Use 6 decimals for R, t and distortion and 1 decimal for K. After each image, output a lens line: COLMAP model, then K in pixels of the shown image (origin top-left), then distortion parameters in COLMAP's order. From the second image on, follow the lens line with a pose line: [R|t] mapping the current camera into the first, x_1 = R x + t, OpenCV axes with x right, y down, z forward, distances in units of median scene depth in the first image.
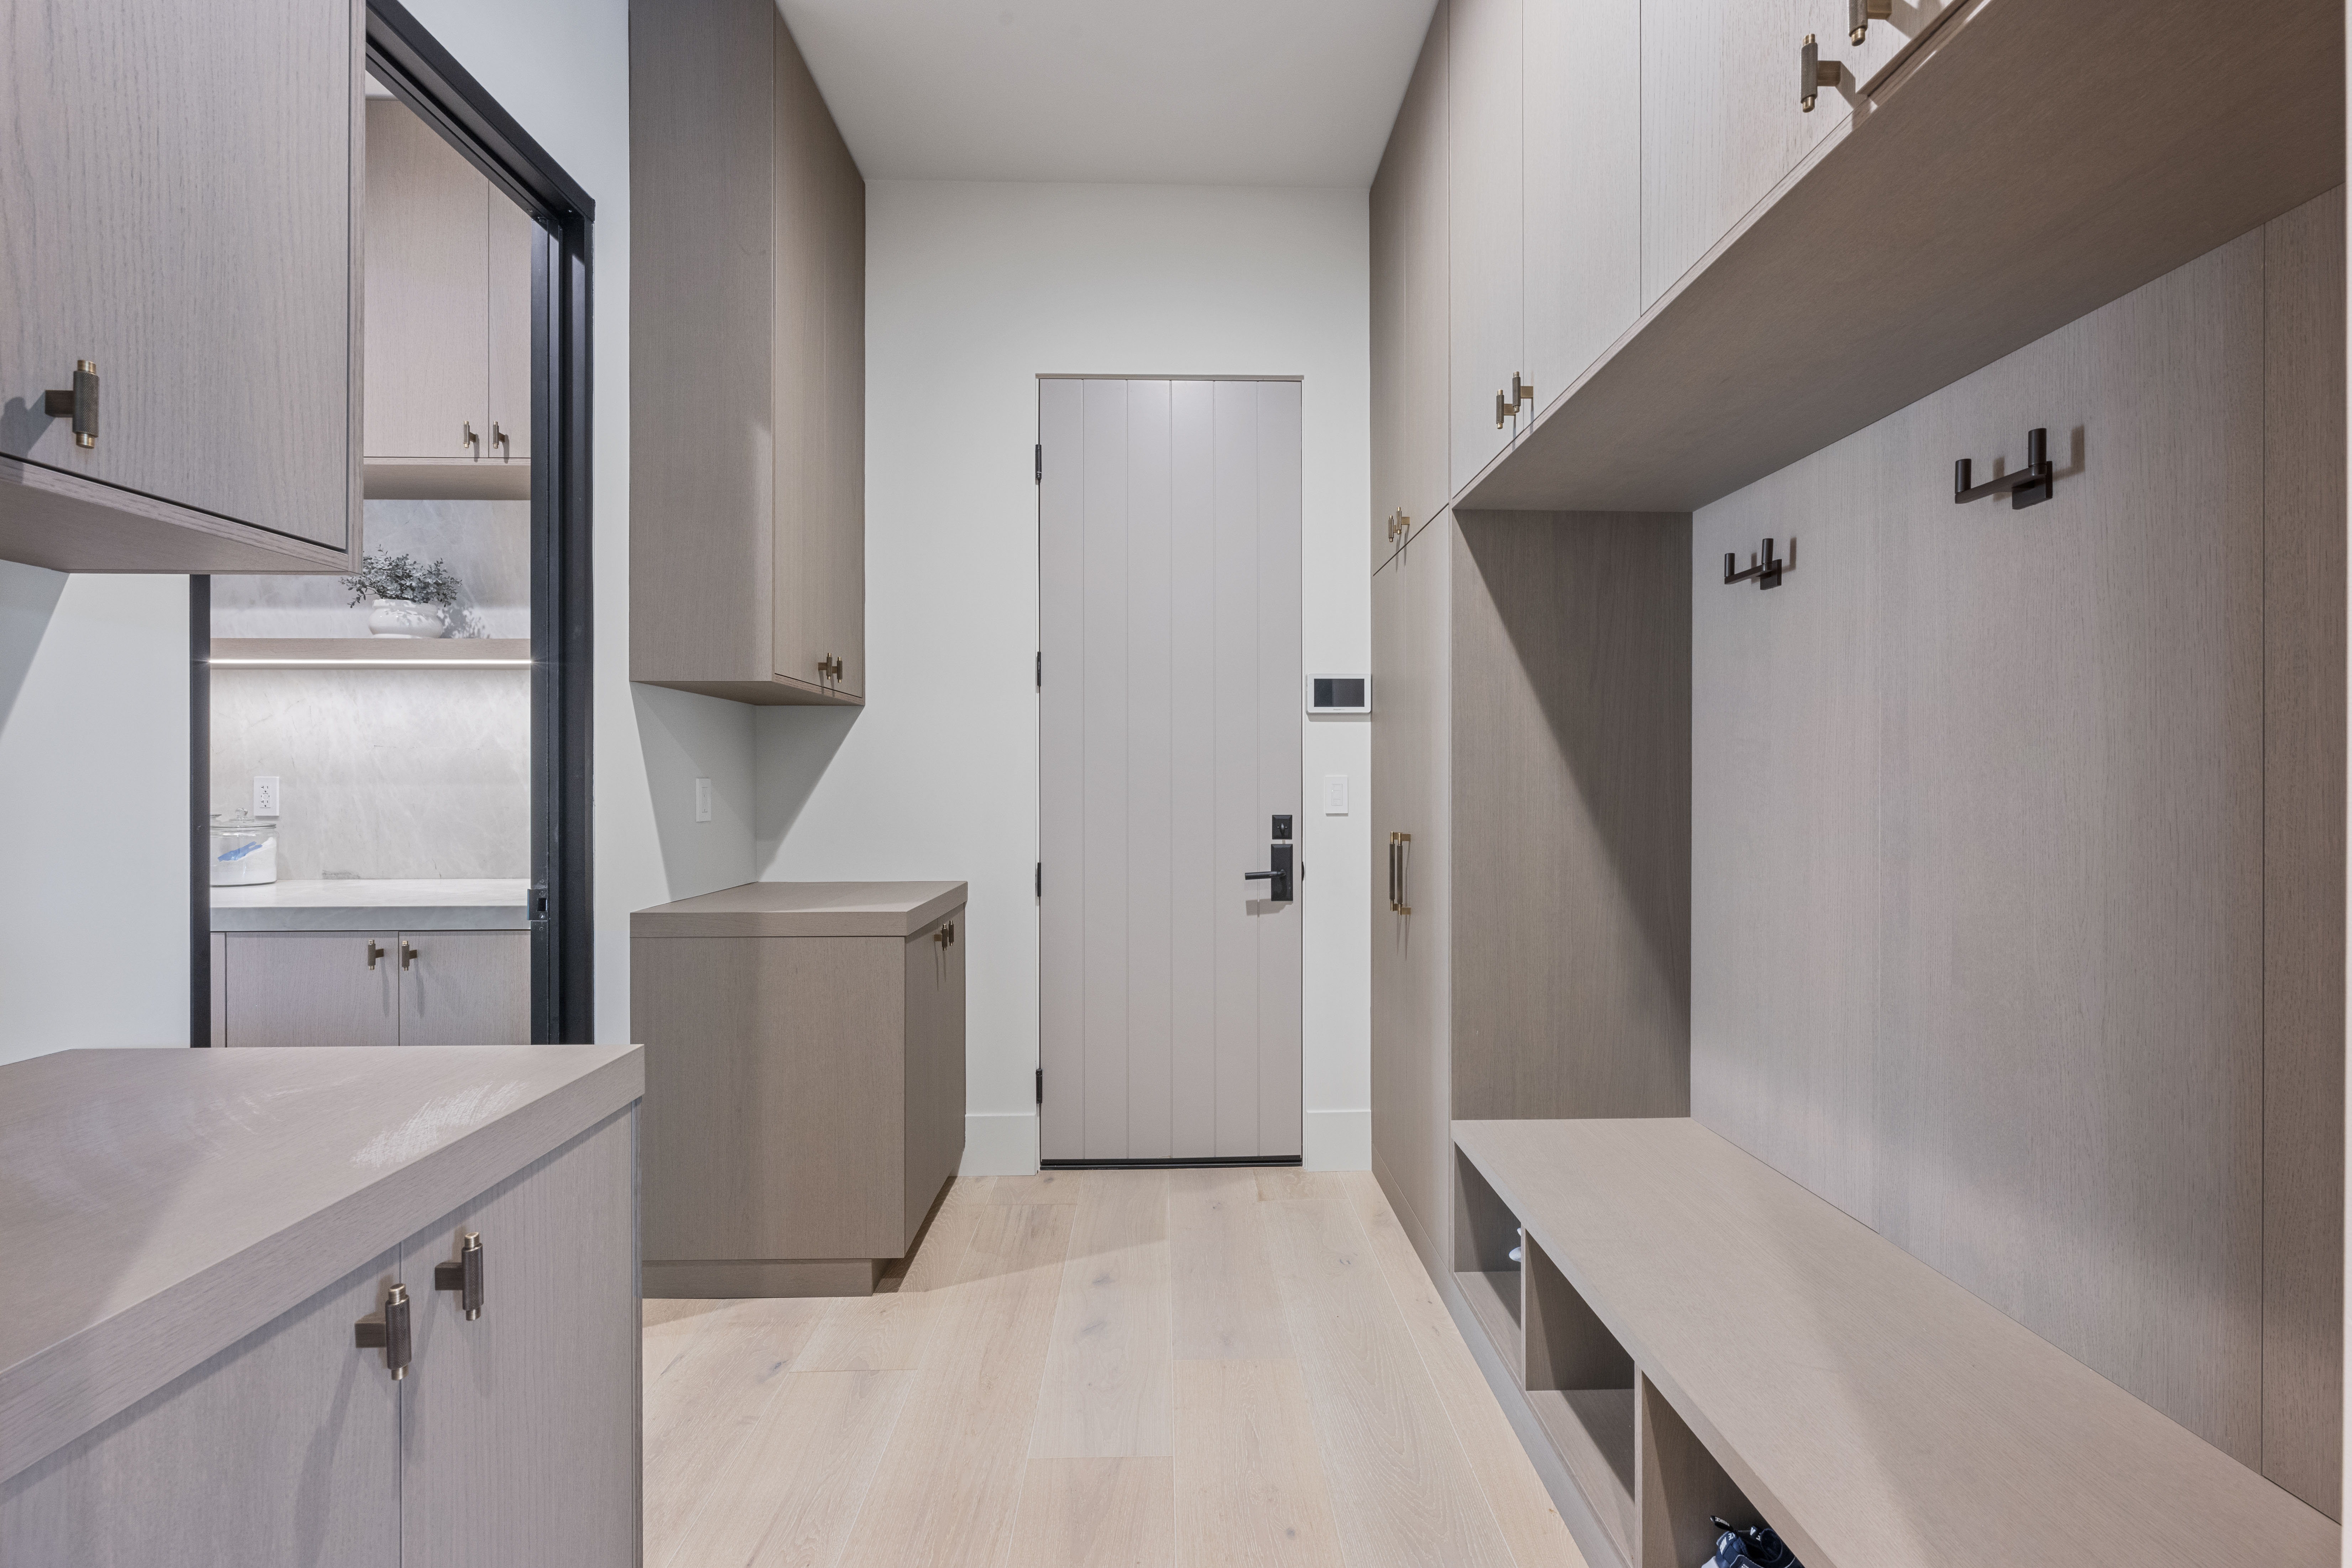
lens RADIAL K [[937.0, 0, 1178.0], [0, 937.0, 781.9], [0, 0, 1]] dist [-0.000982, 0.000194]
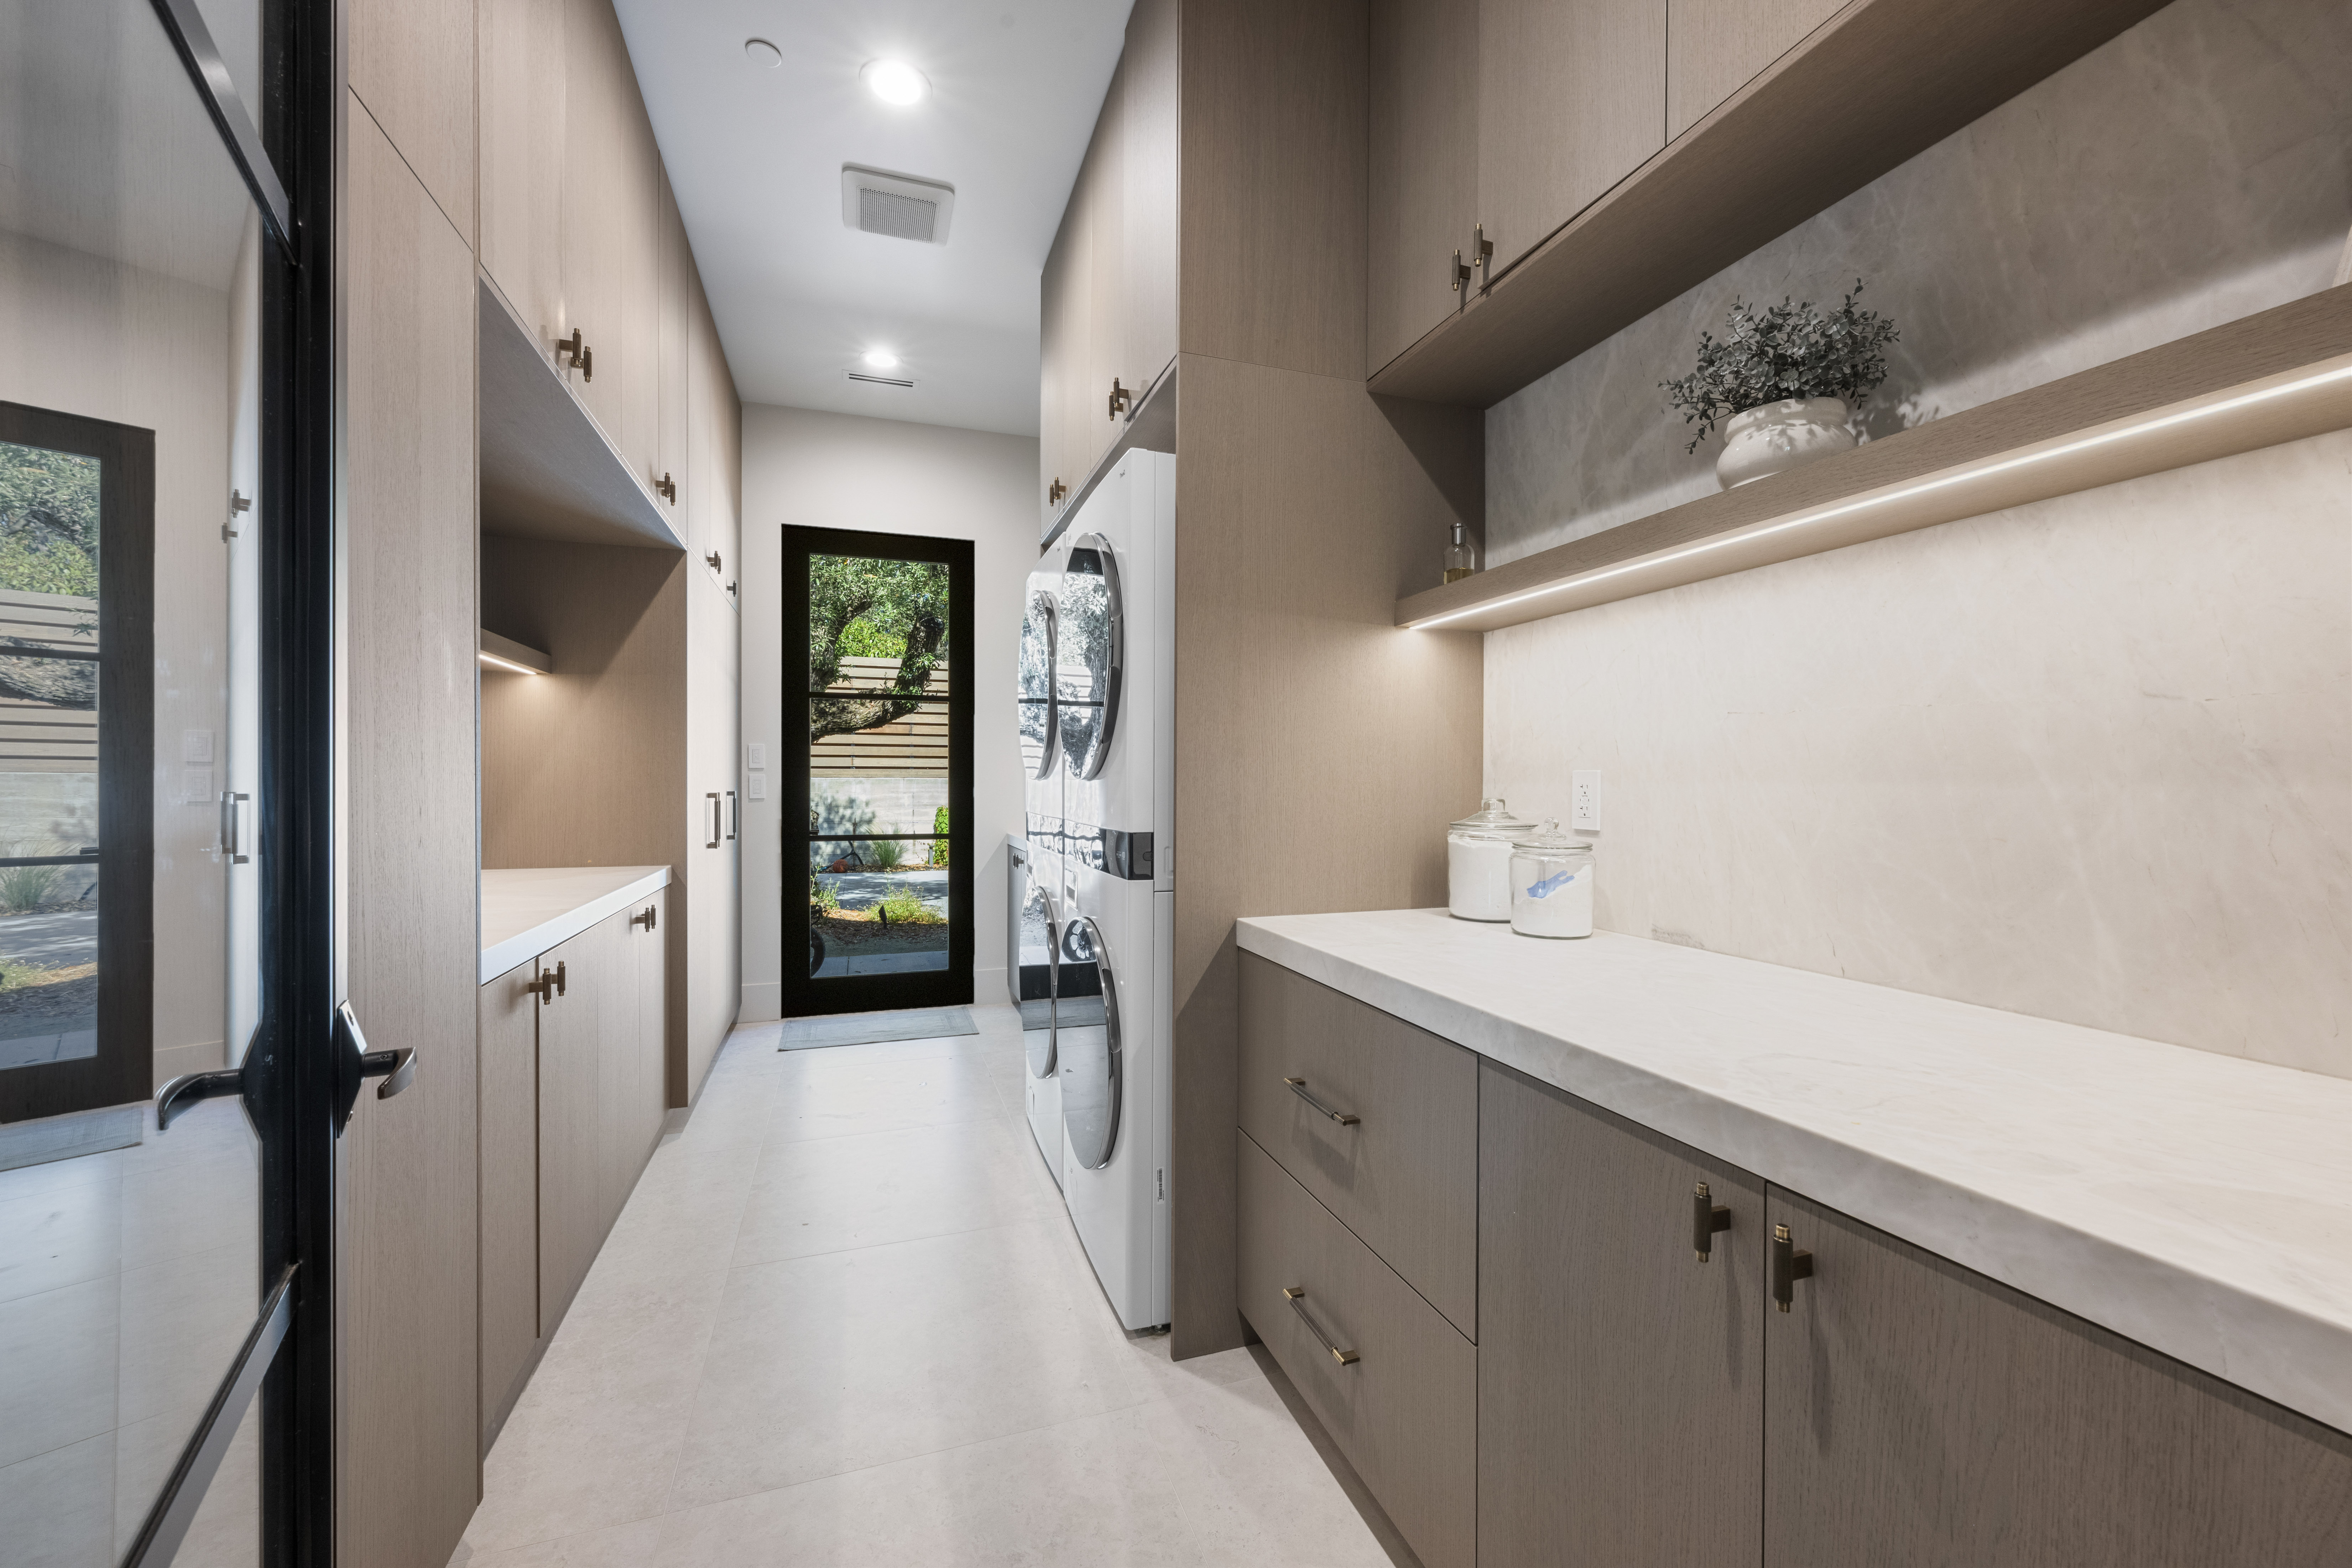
lens RADIAL K [[937.0, 0, 1189.9], [0, 937.0, 795.8], [0, 0, 1]] dist [-0.000982, 0.000194]
pose [[0.322243, 0.016336, -0.946516, -0.464091], [-0.000328, 0.999853, 0.017145, 0.001031], [0.946657, -0.005215, 0.322201, 0.554058]]
